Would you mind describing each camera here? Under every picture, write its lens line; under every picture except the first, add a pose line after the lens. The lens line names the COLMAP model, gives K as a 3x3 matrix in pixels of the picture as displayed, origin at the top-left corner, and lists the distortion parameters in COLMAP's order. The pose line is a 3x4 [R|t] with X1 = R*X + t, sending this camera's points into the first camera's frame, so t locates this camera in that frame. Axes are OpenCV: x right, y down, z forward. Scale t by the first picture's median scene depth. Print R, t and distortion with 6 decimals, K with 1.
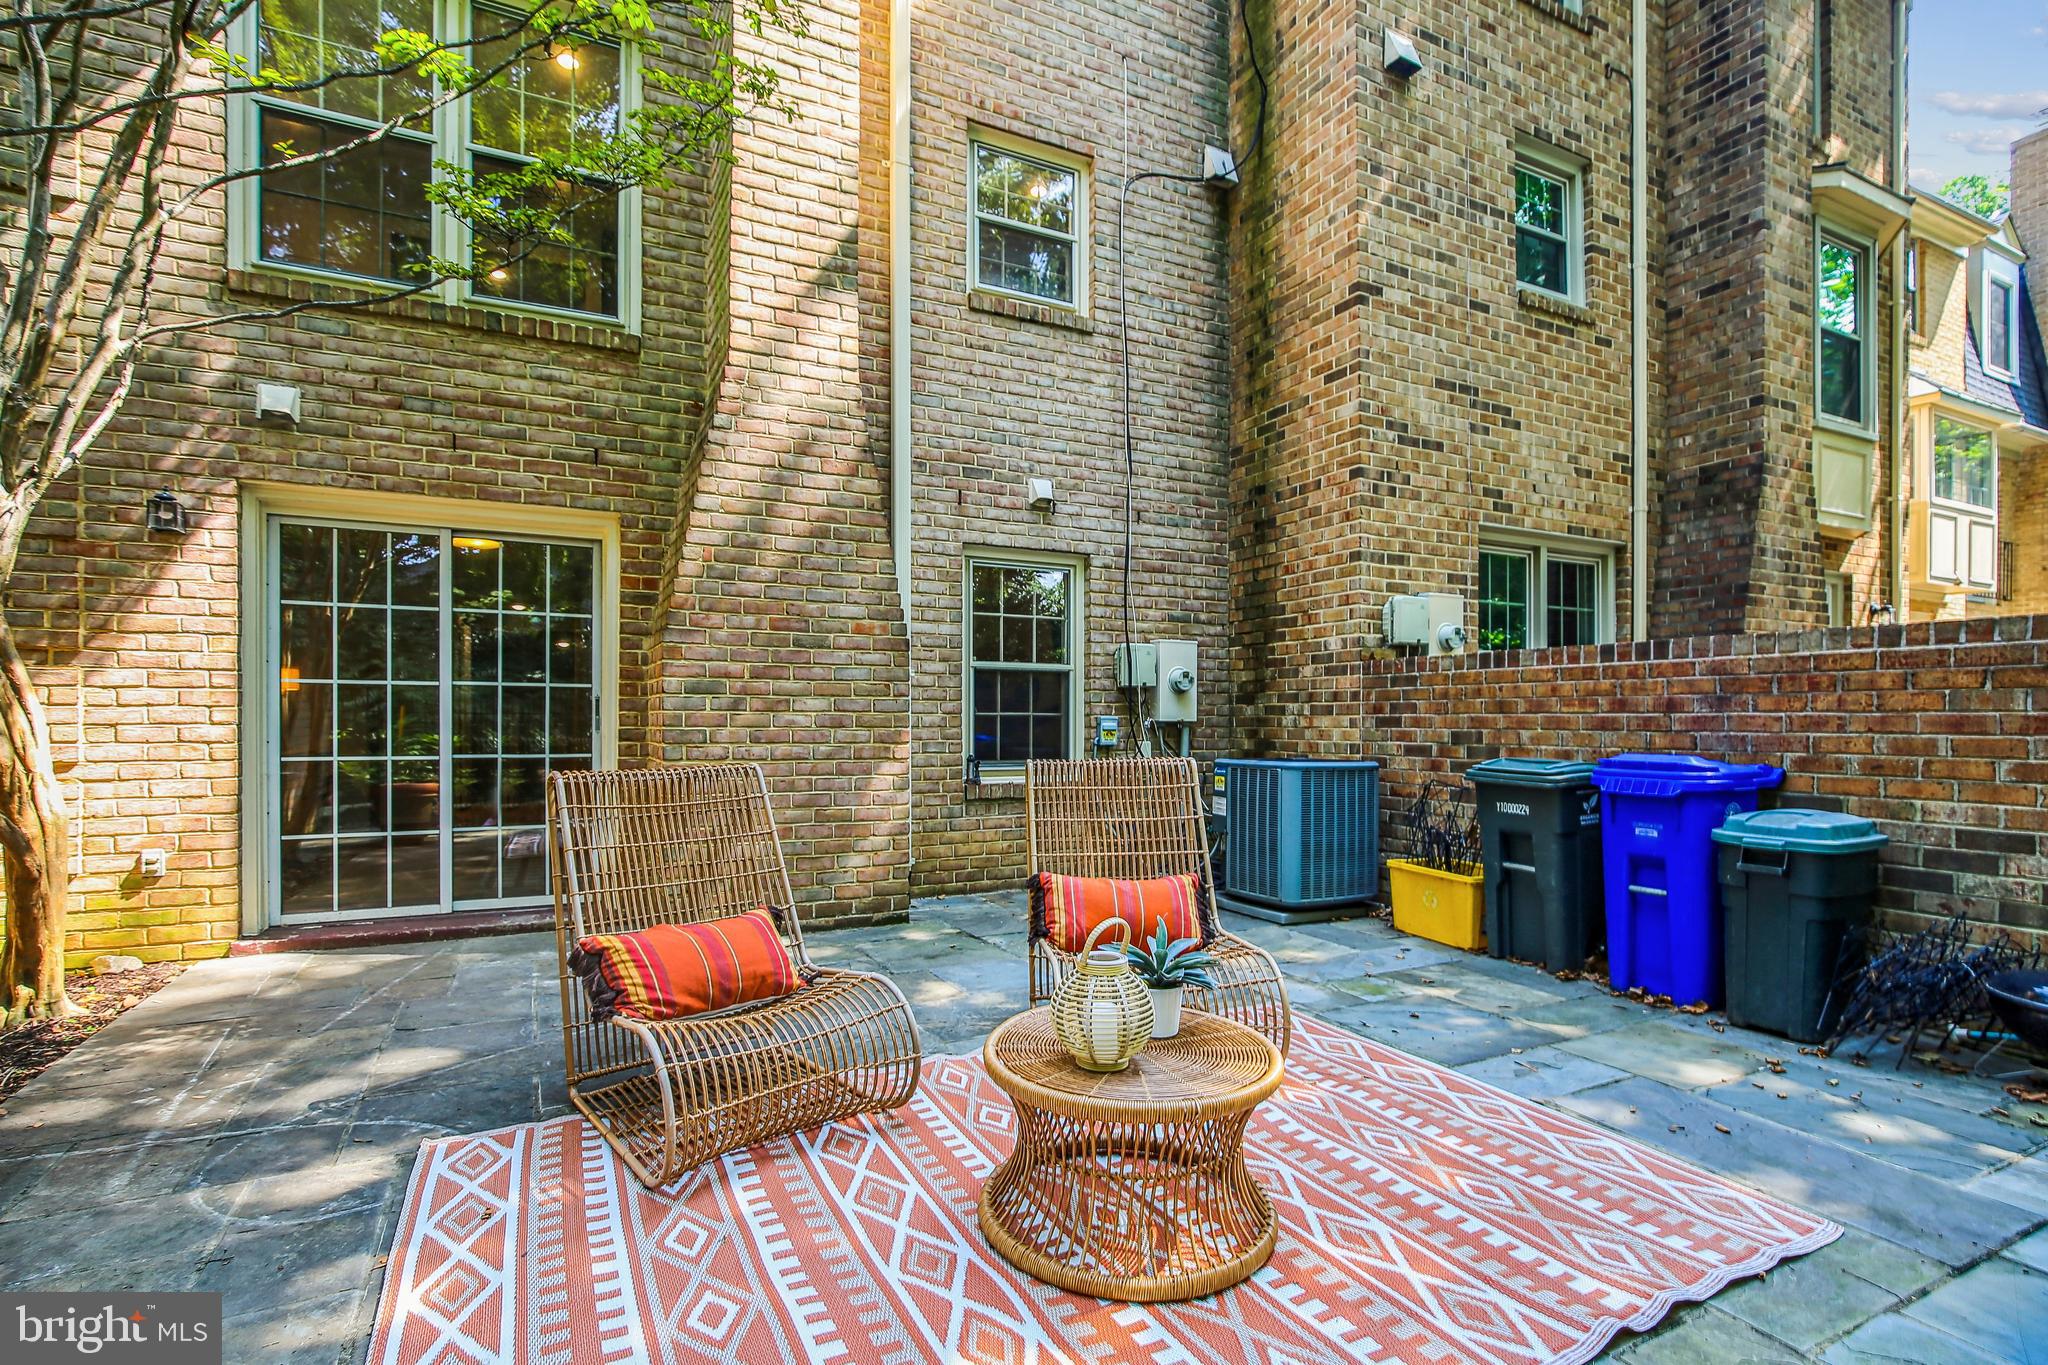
lens RADIAL K [[959.3, 0, 997.6], [0, 959.3, 721.7], [0, 0, 1]] dist [-0.027126, 0.006849]
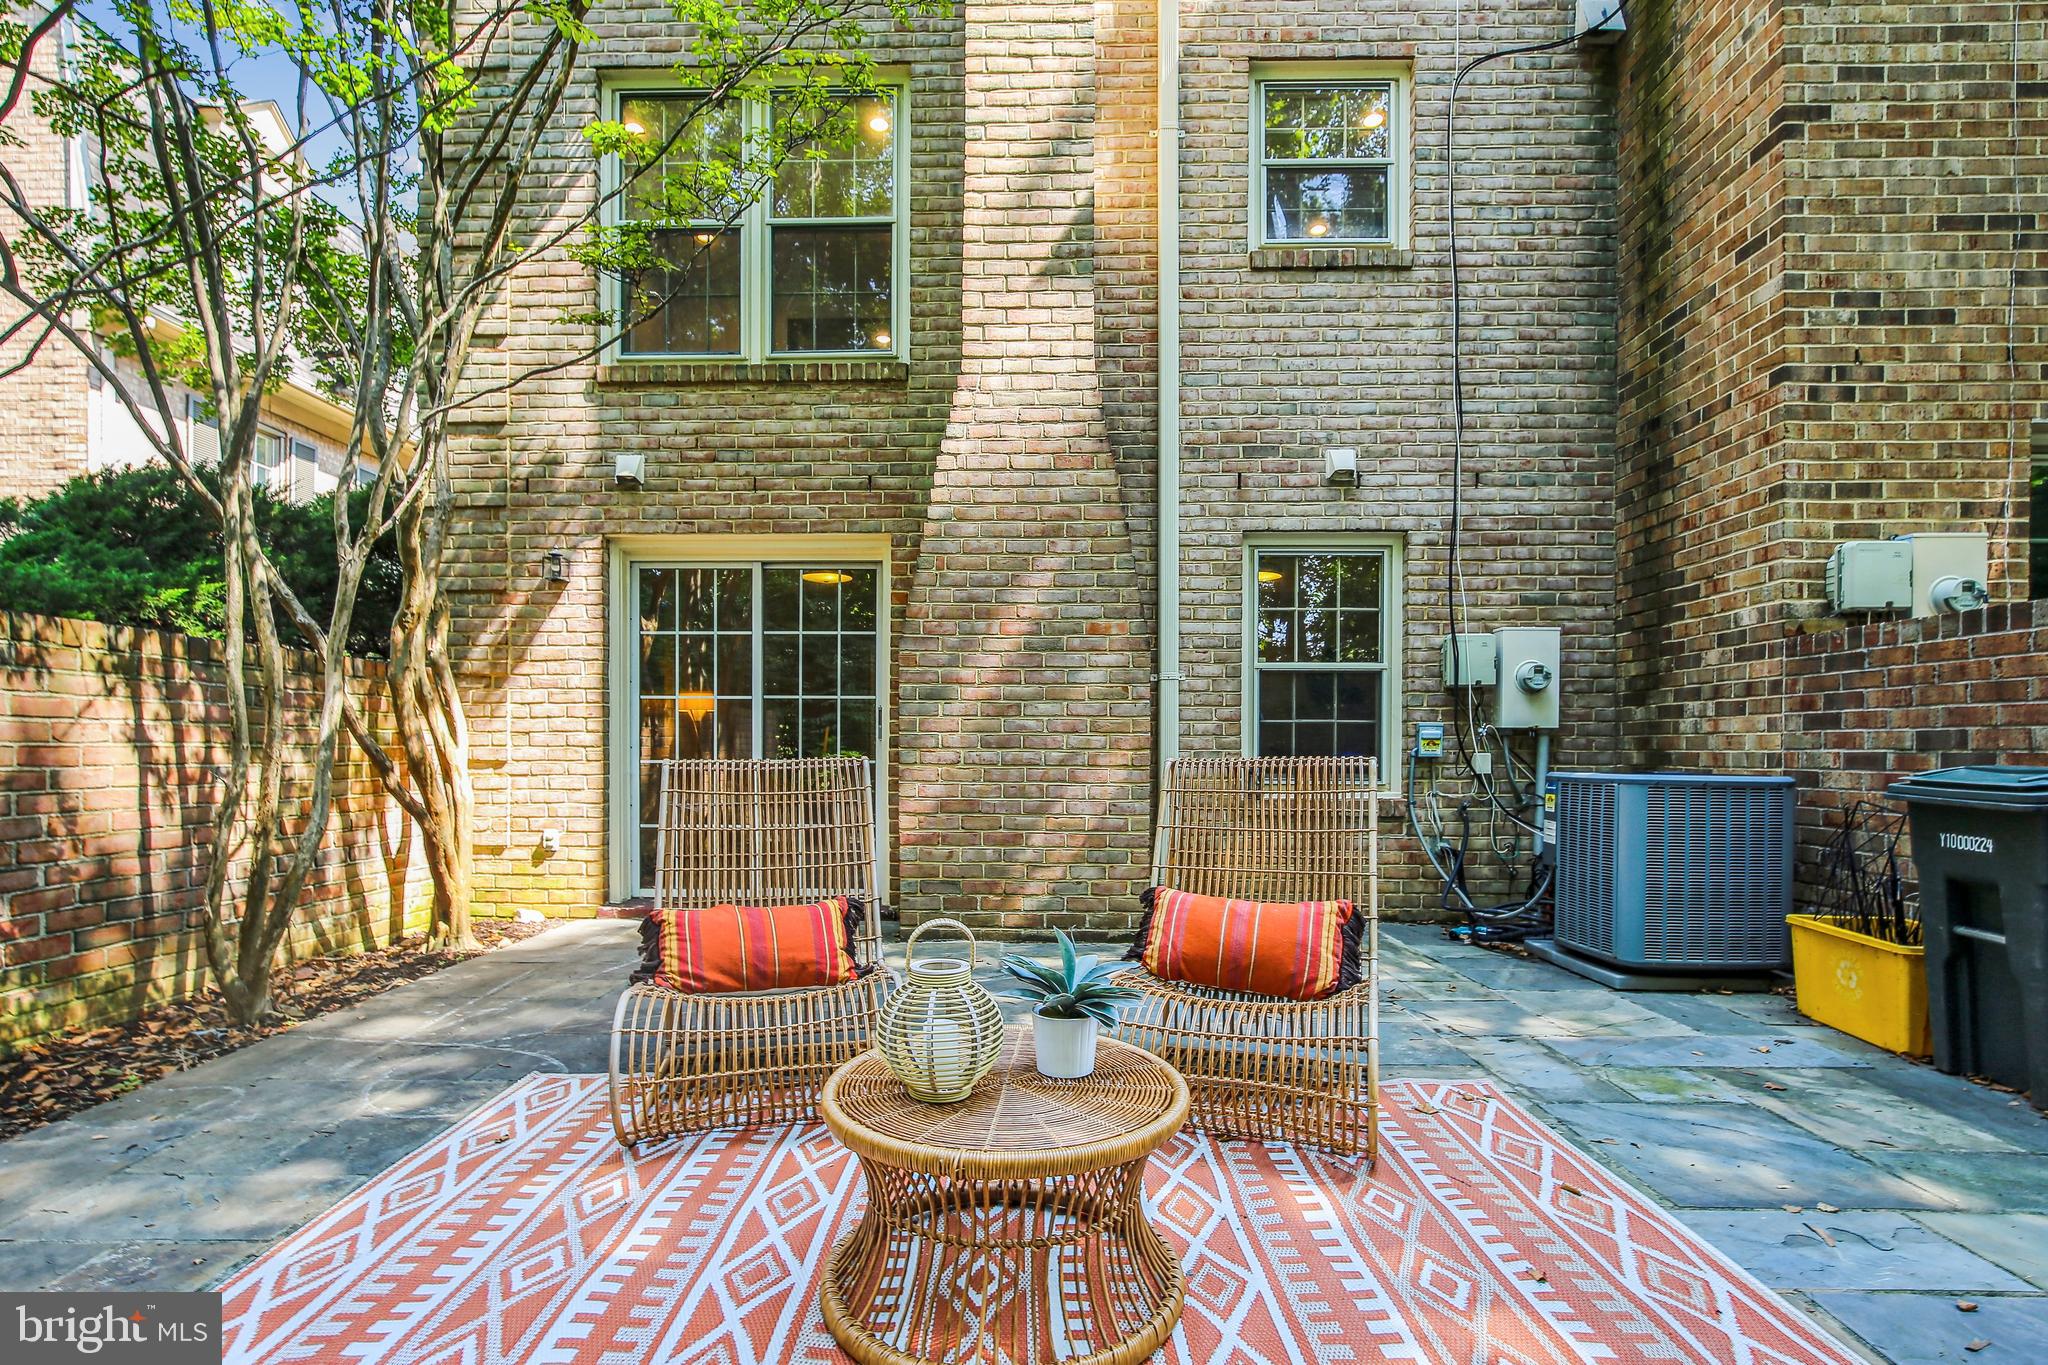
lens RADIAL K [[959.3, 0, 982.8], [0, 959.3, 755.9], [0, 0, 1]] dist [-0.027126, 0.006849]
pose [[0.886097, 0.003152, -0.463490, 0.172156], [0.000549, 0.999969, 0.007851, 0.018800], [0.463500, -0.007211, 0.886068, 0.091892]]
